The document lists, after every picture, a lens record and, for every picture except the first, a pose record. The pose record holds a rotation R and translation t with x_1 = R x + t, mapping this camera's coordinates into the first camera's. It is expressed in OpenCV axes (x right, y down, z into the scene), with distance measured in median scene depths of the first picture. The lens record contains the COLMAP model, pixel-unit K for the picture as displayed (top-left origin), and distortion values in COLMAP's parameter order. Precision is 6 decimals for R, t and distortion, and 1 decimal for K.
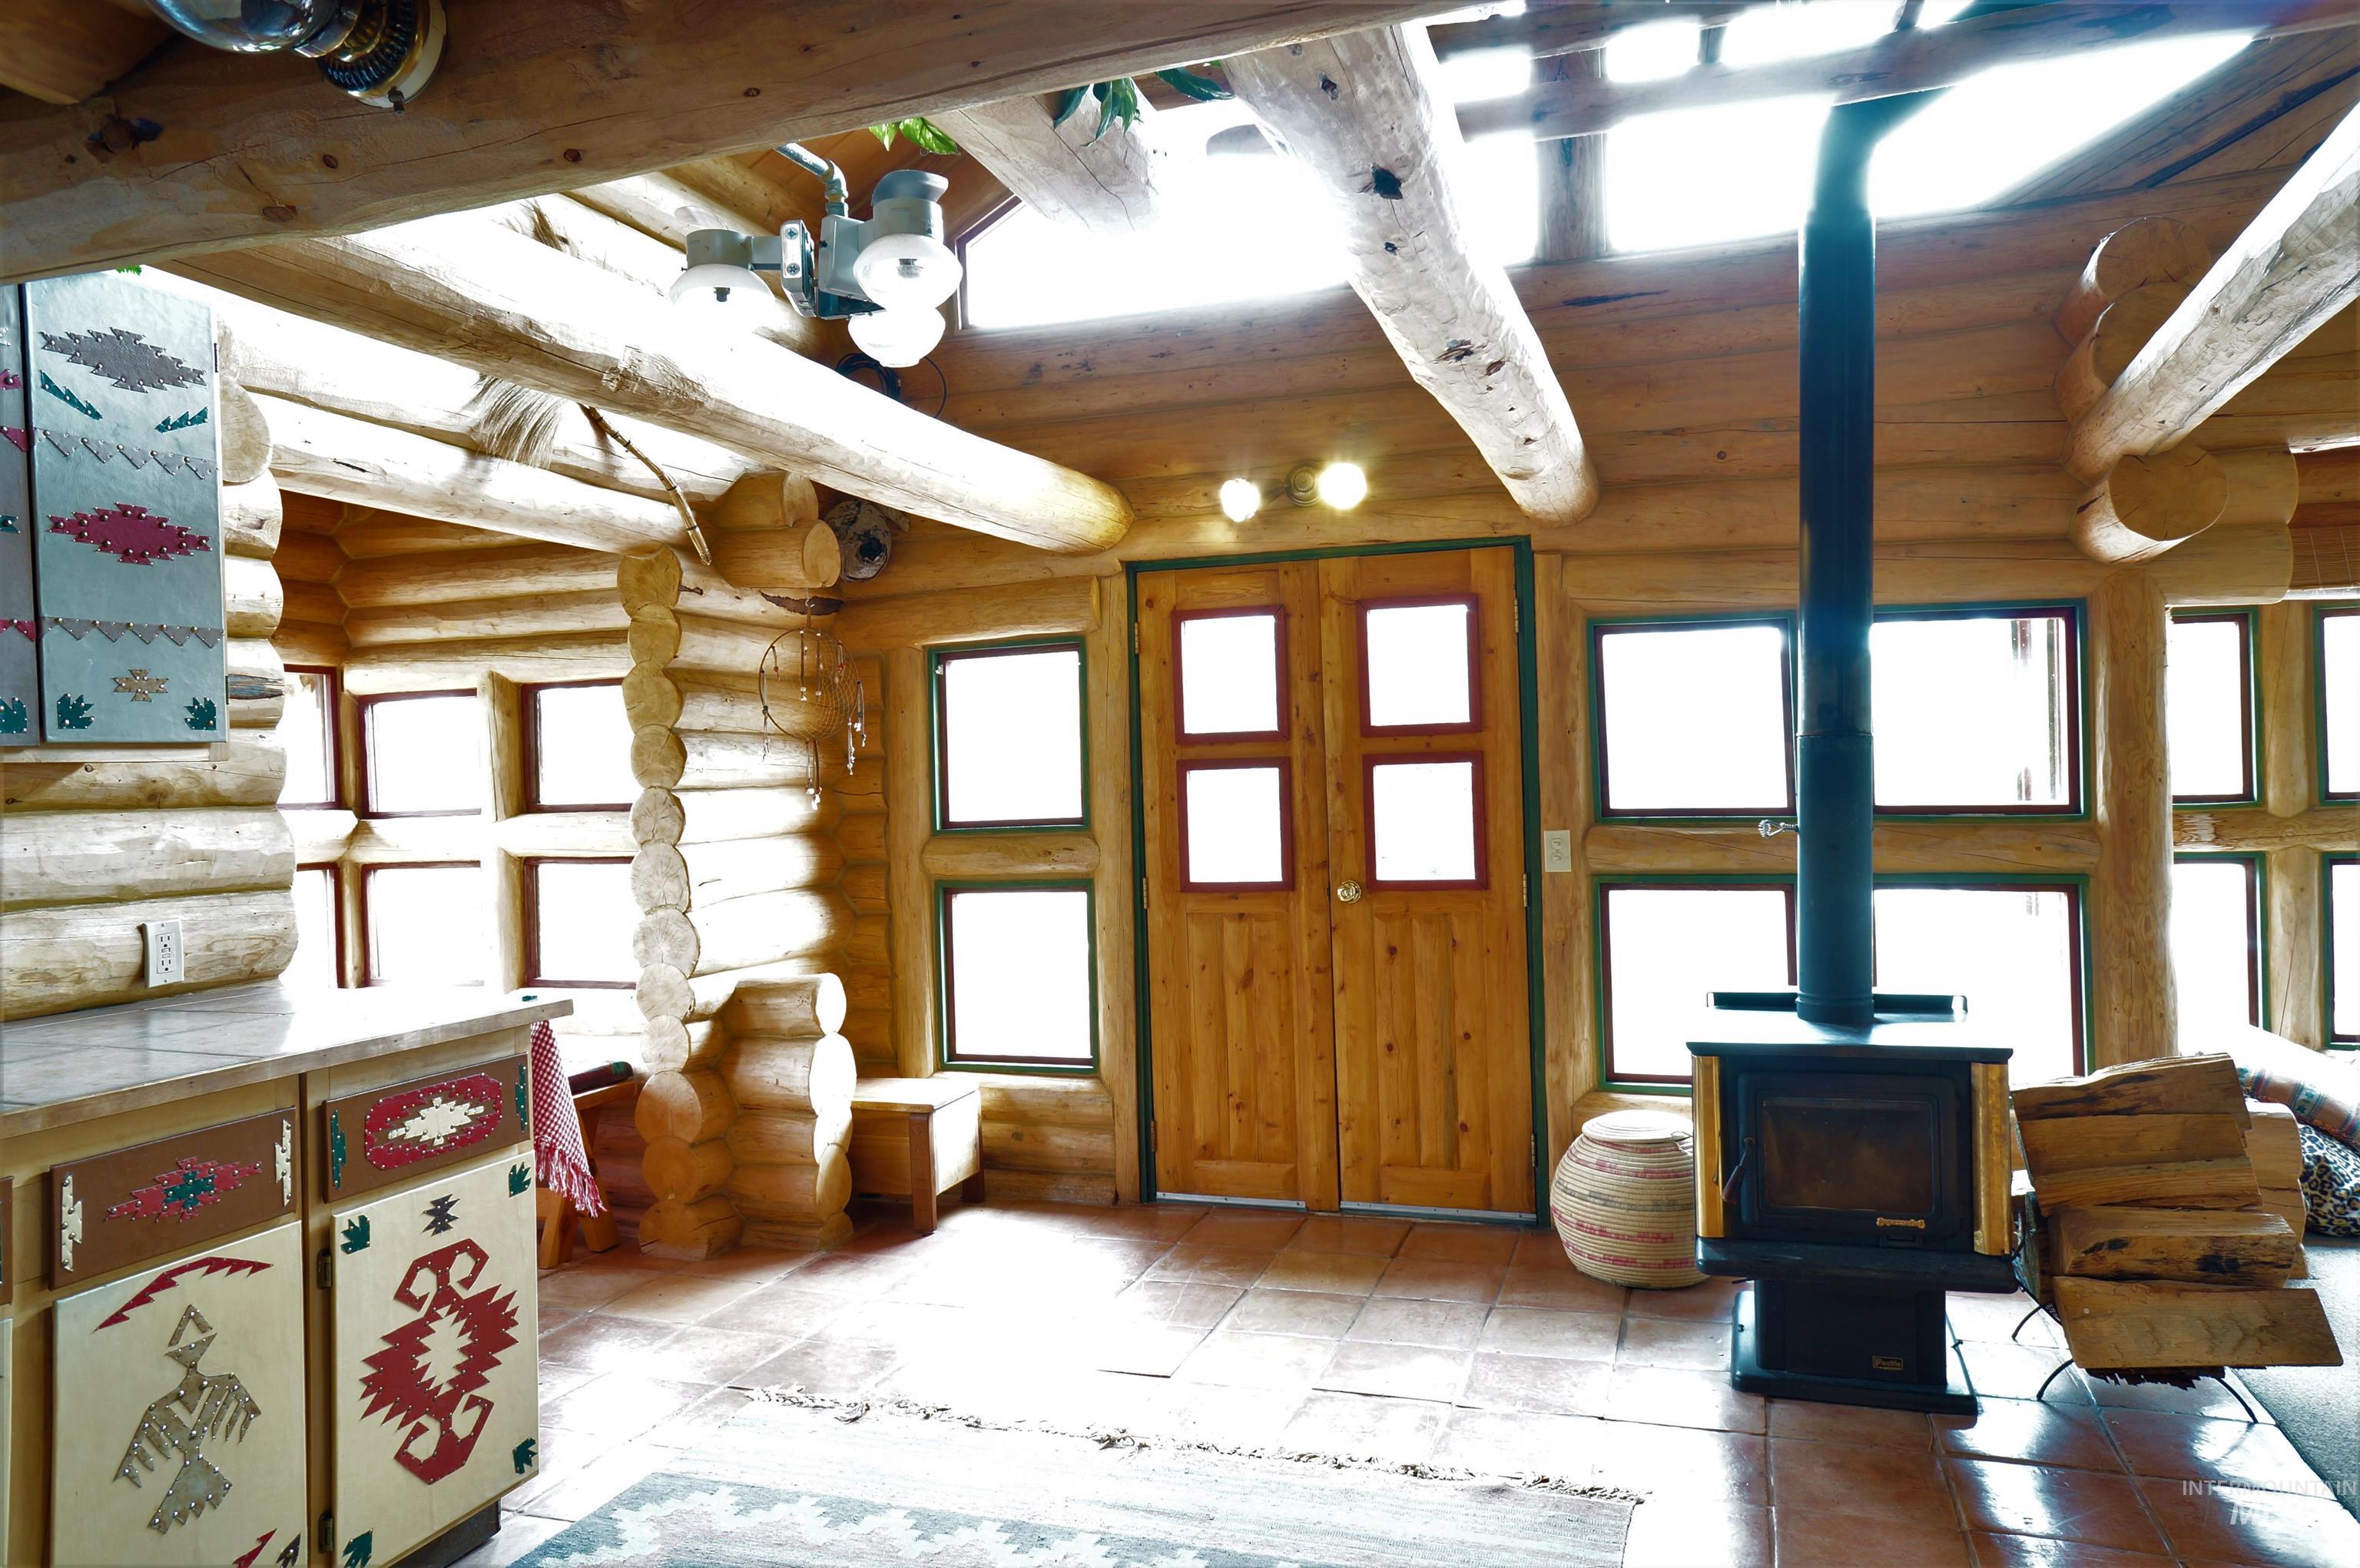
lens RADIAL K [[1599.5, 0, 1191.8], [0, 1599.5, 783.3], [0, 0, 1]] dist [-0.065183, 0.095218]
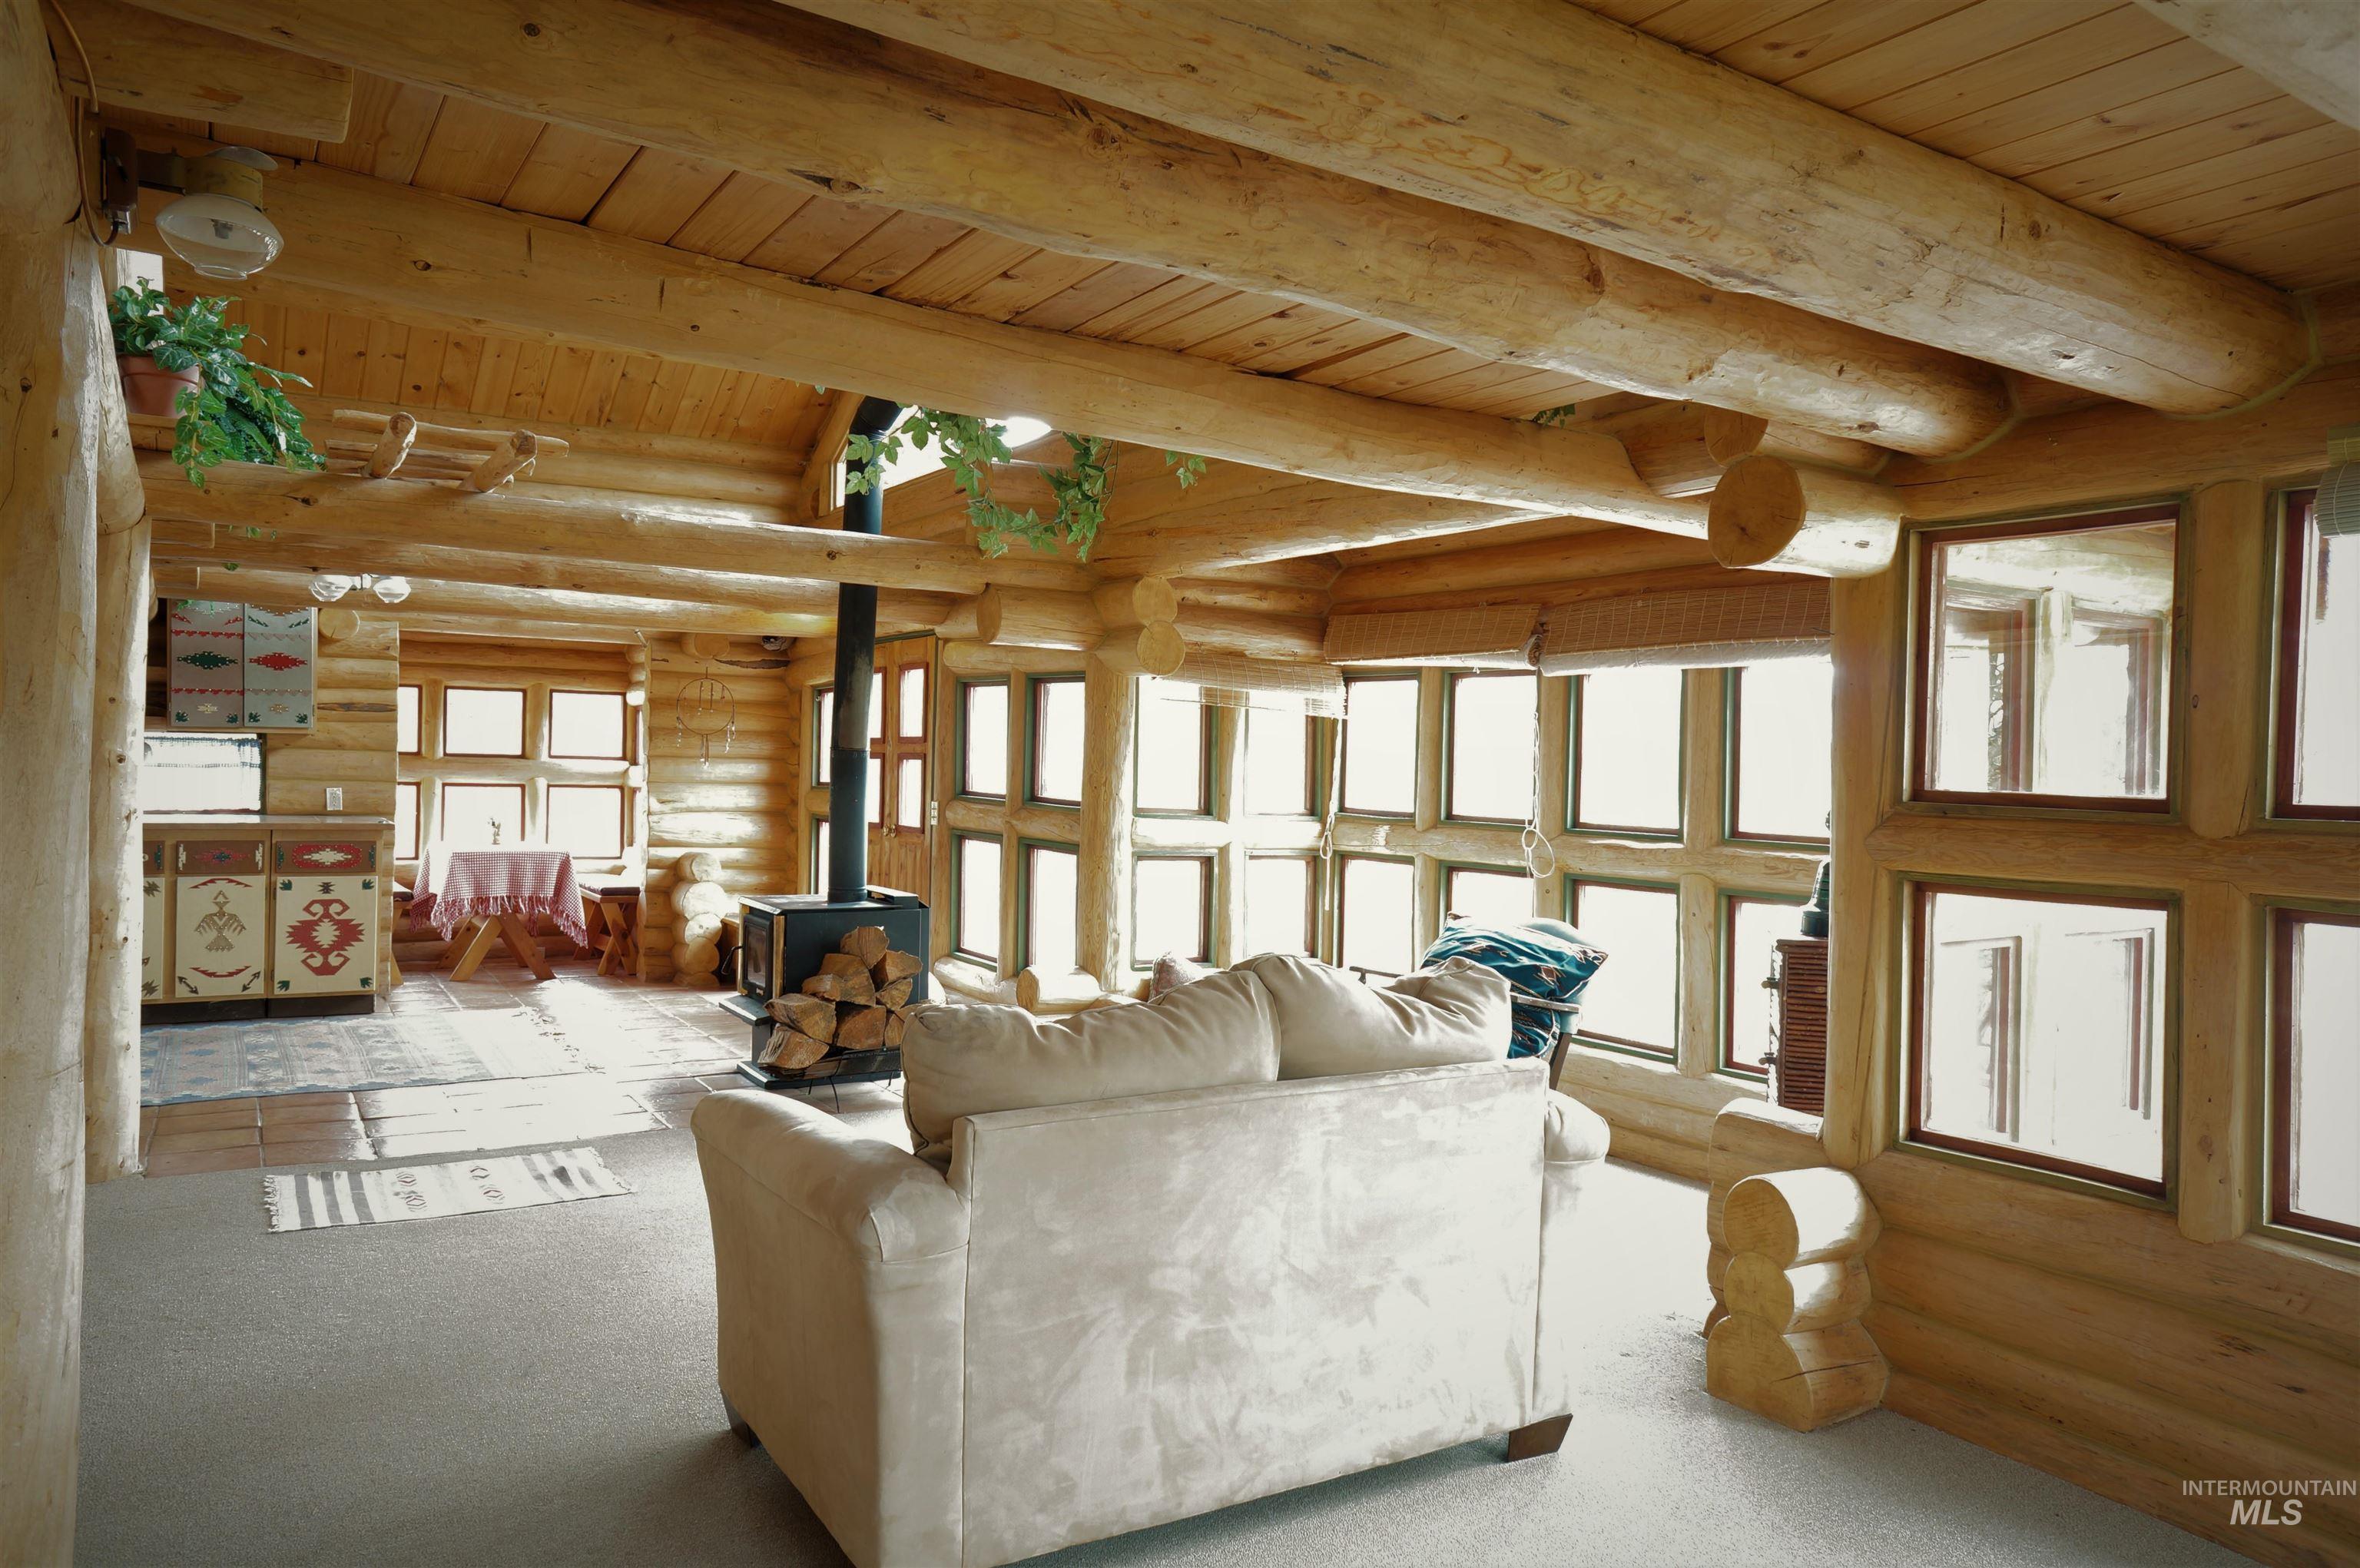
lens RADIAL K [[1599.5, 0, 1191.8], [0, 1599.5, 783.3], [0, 0, 1]] dist [-0.065183, 0.095218]
pose [[0.770421, 0.052365, -0.635382, 2.718999], [-0.050592, 0.998500, 0.020947, -0.071041], [0.635526, 0.016007, 0.771914, -0.275512]]
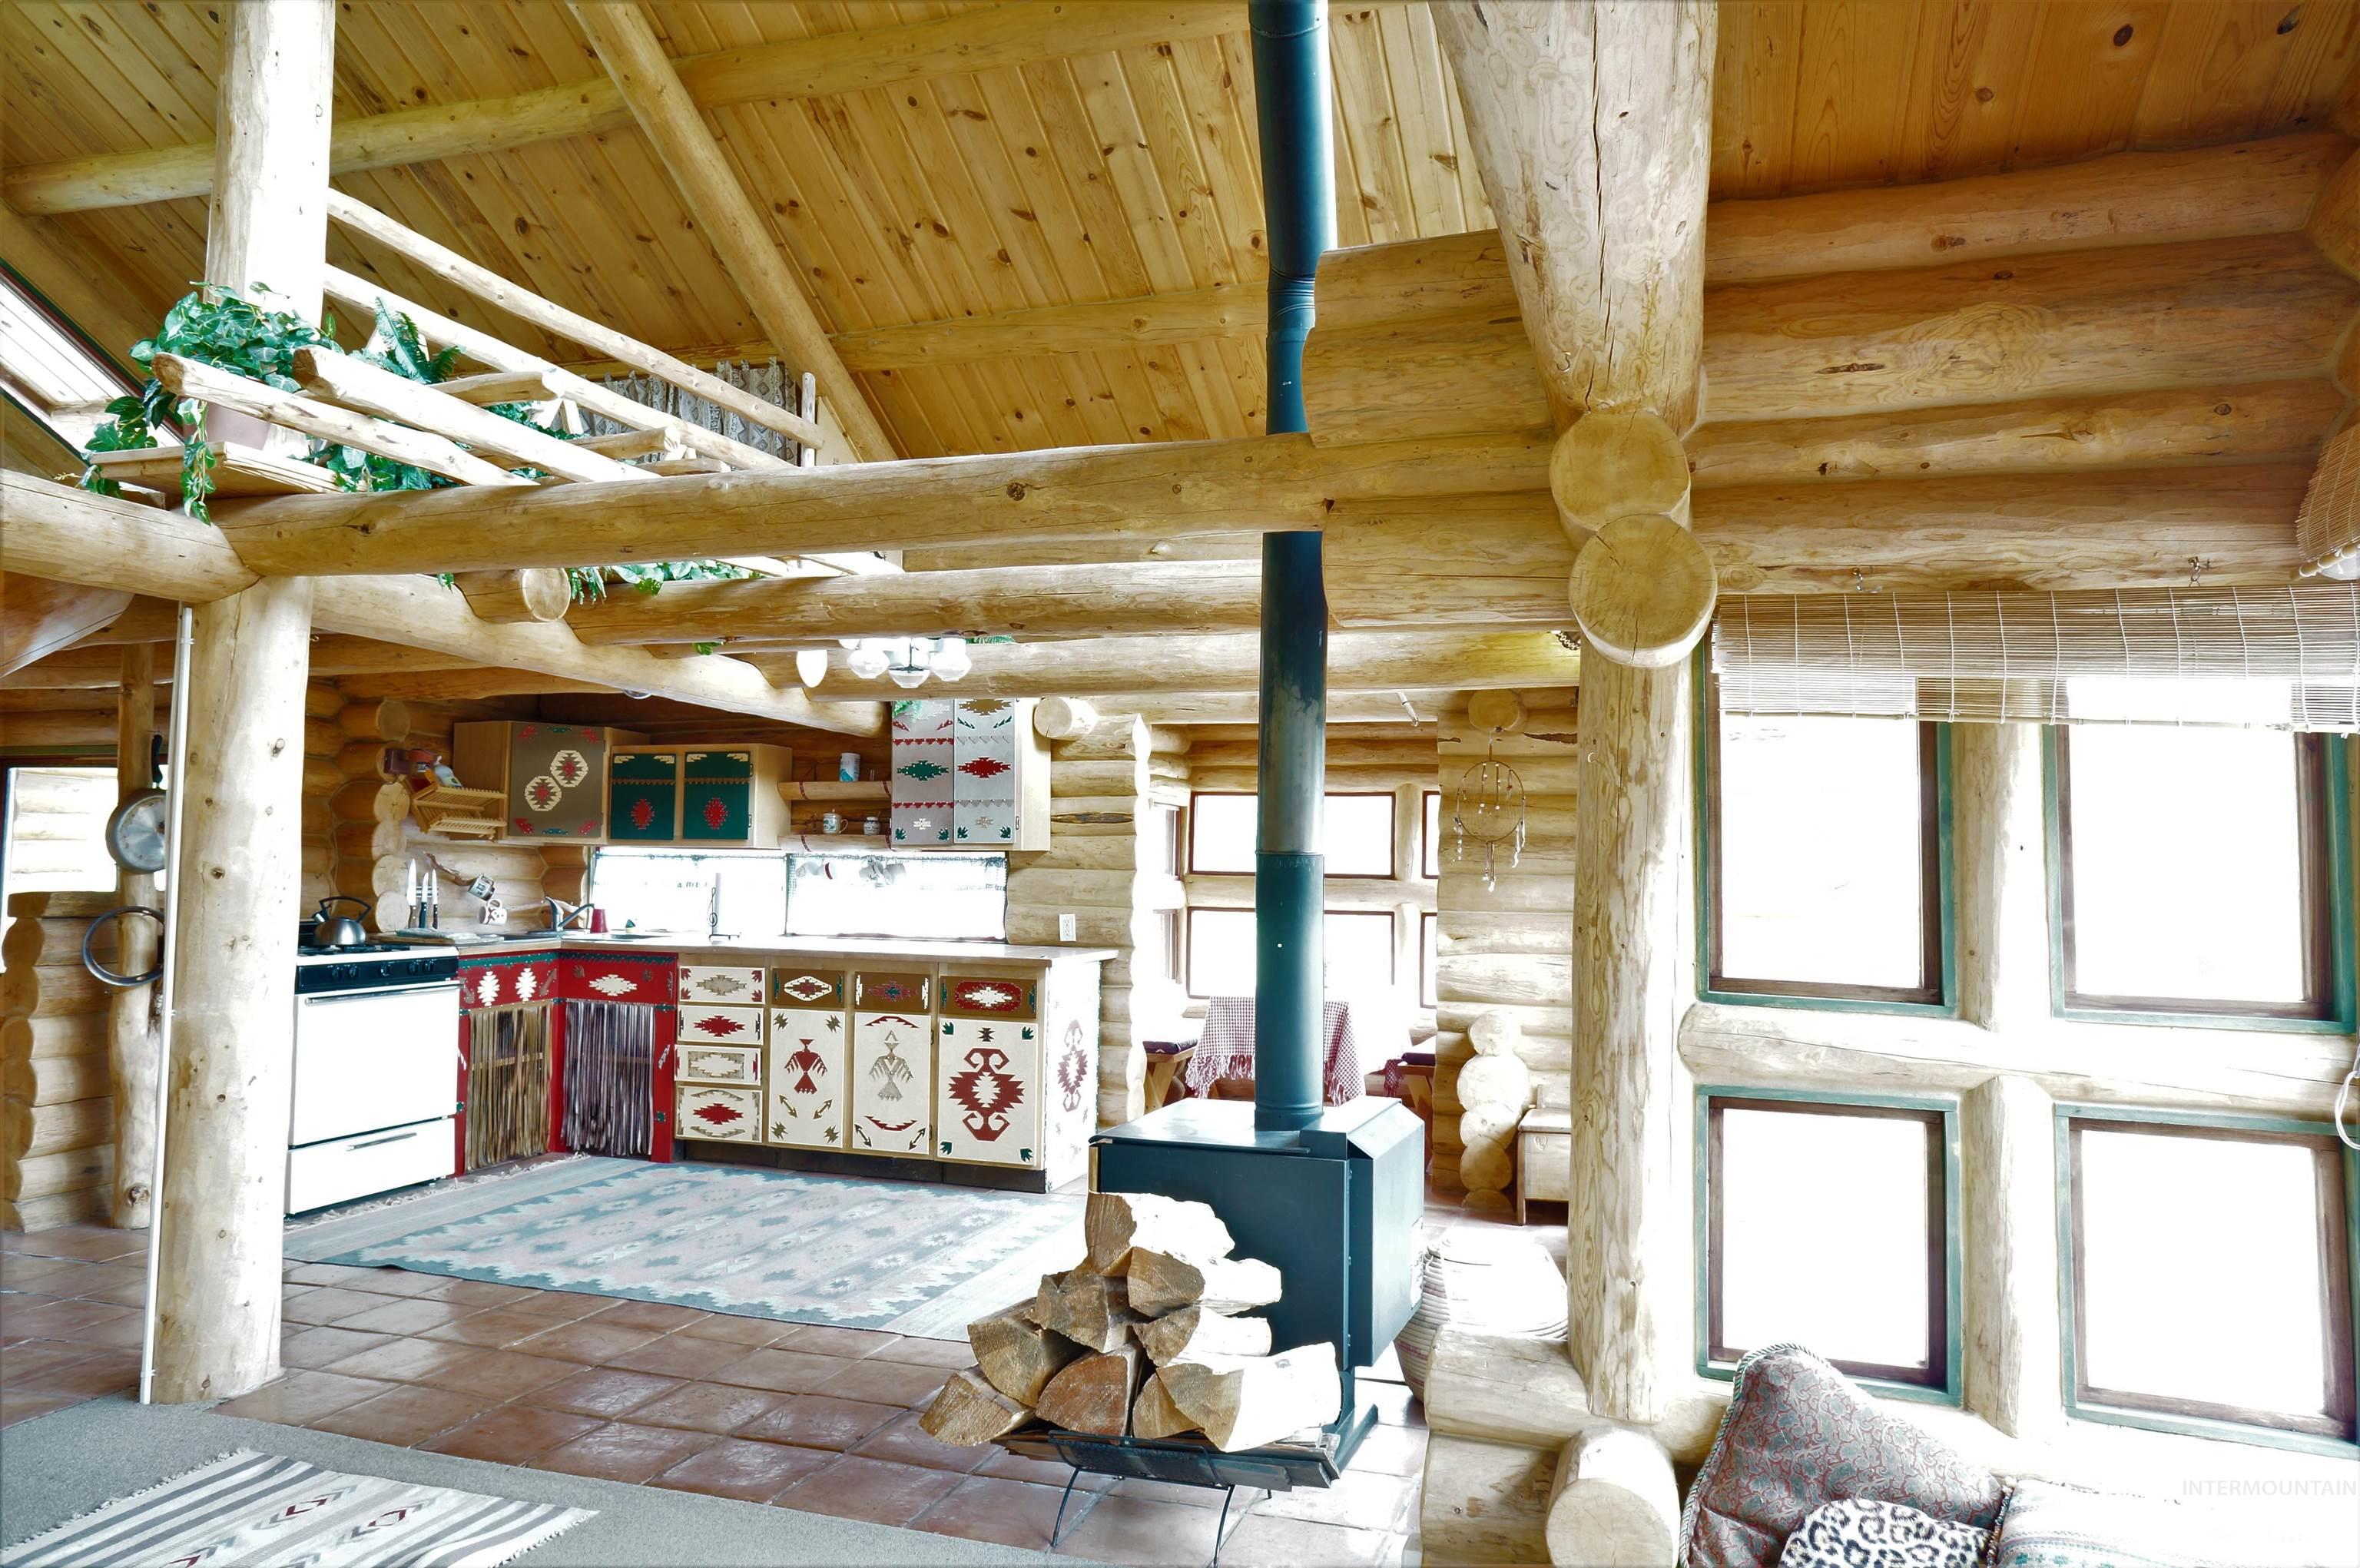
lens RADIAL K [[1599.5, 0, 1191.8], [0, 1599.5, 783.3], [0, 0, 1]] dist [-0.065183, 0.095218]
pose [[0.006297, -0.024155, -0.999688, 2.075299], [-0.024927, 0.999394, -0.024305, -0.069859], [0.999669, 0.025072, 0.005691, 1.320240]]
